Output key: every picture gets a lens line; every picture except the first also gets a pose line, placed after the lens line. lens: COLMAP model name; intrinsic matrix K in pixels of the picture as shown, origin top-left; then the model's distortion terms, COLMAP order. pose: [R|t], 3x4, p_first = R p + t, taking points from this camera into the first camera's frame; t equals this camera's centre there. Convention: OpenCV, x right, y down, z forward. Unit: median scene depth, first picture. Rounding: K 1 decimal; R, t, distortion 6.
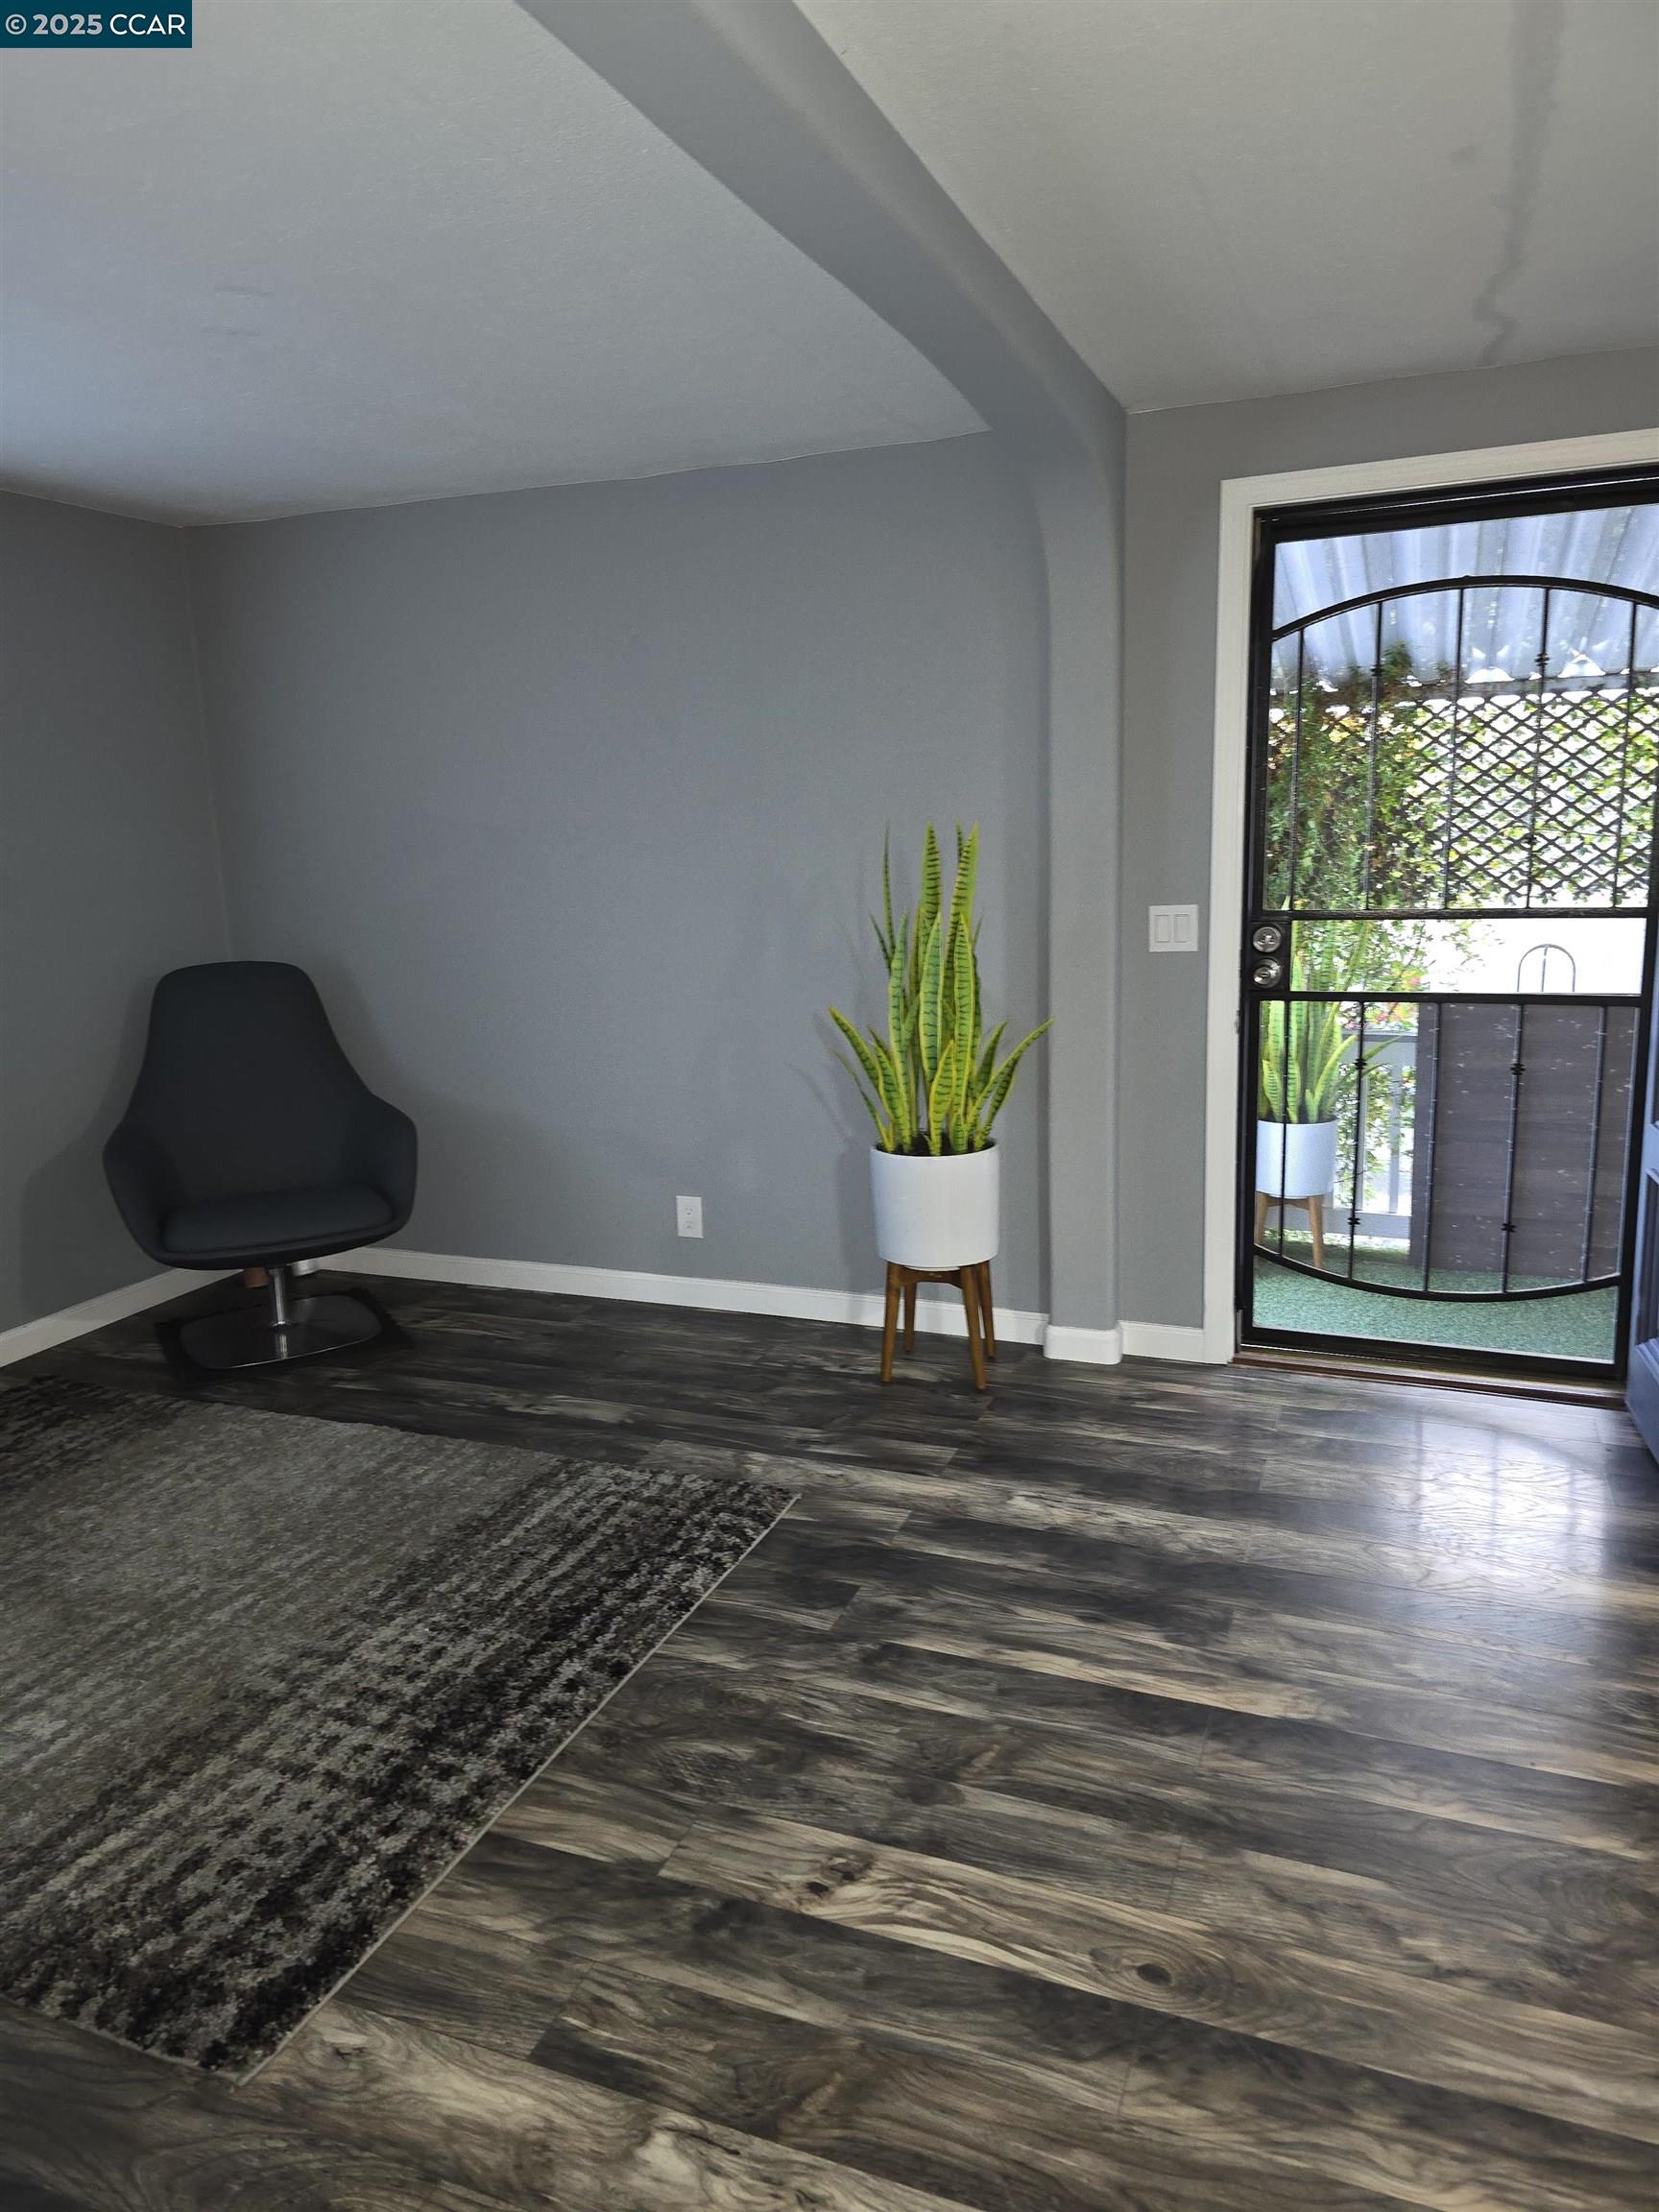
lens RADIAL K [[1509.3, 0, 841.2], [0, 1509.3, 1089.4], [0, 0, 1]] dist [0.062241, -0.051373]
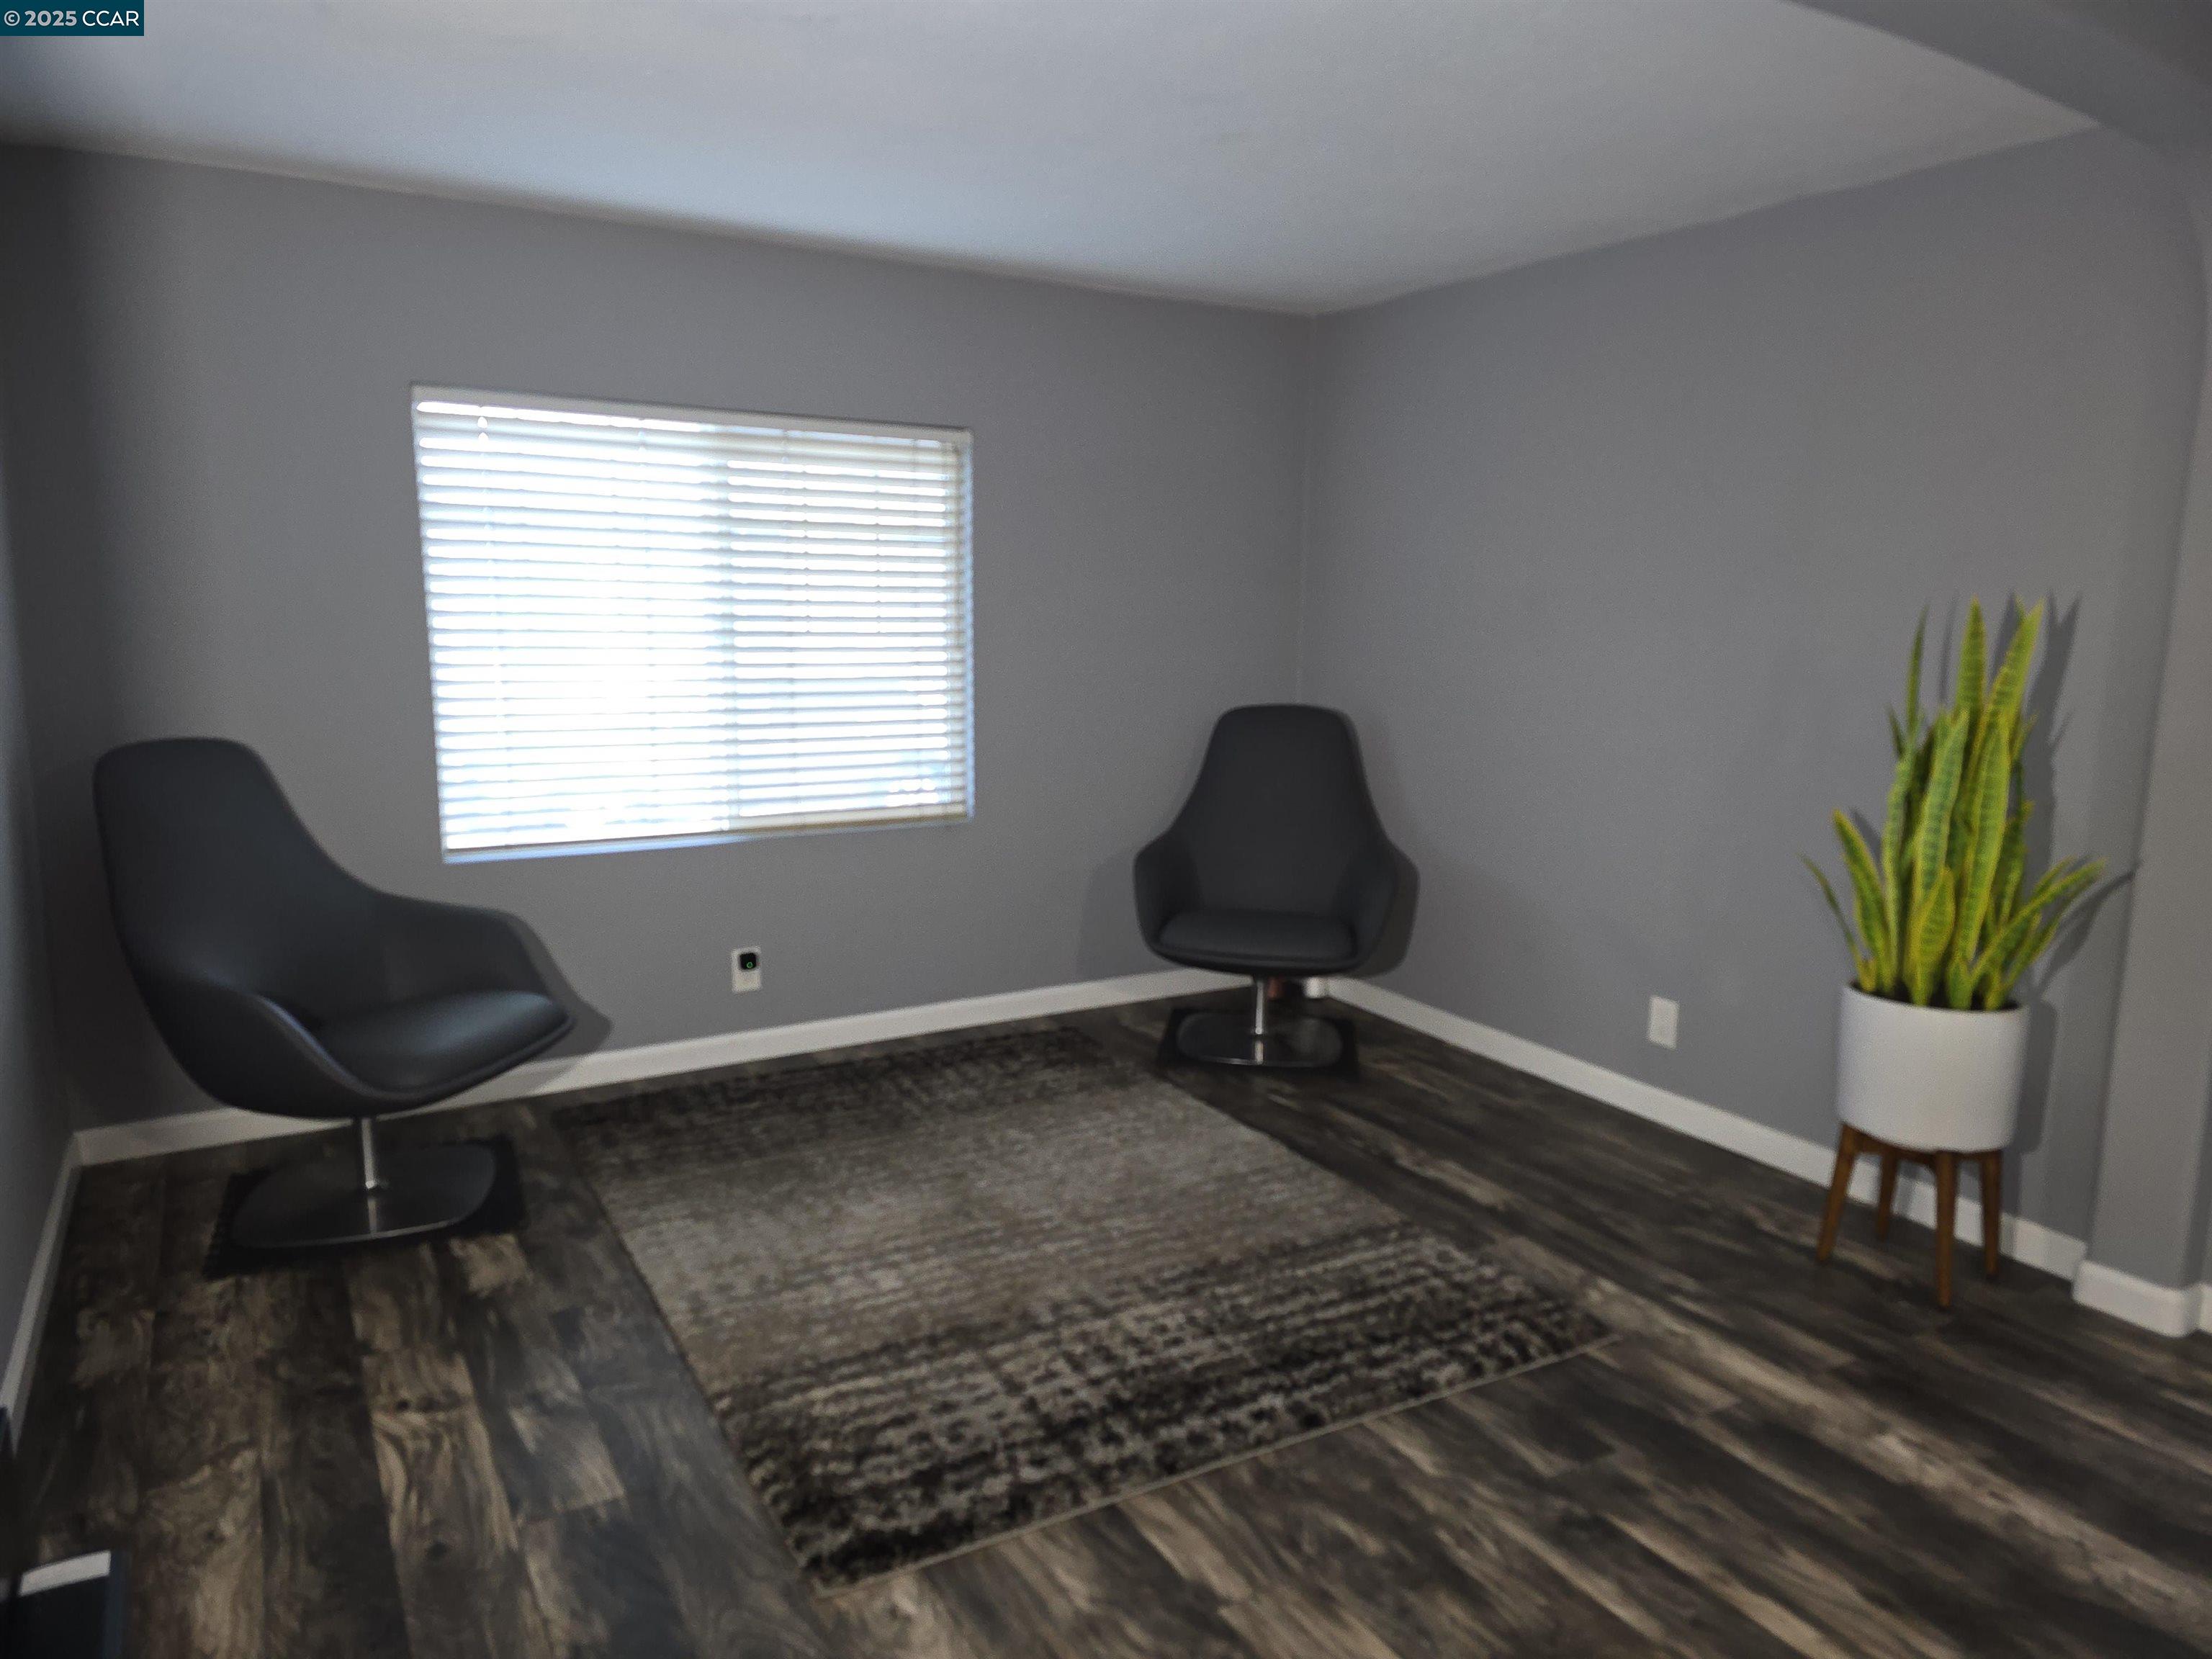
lens RADIAL K [[1509.3, 0, 1100.8], [0, 1509.3, 819.3], [0, 0, 1]] dist [0.062241, -0.051373]
pose [[0.781795, 0.138472, -0.607966, 0.261838], [-0.155432, 0.987529, 0.025050, -0.009247], [0.603853, 0.074913, 0.793568, 0.086674]]
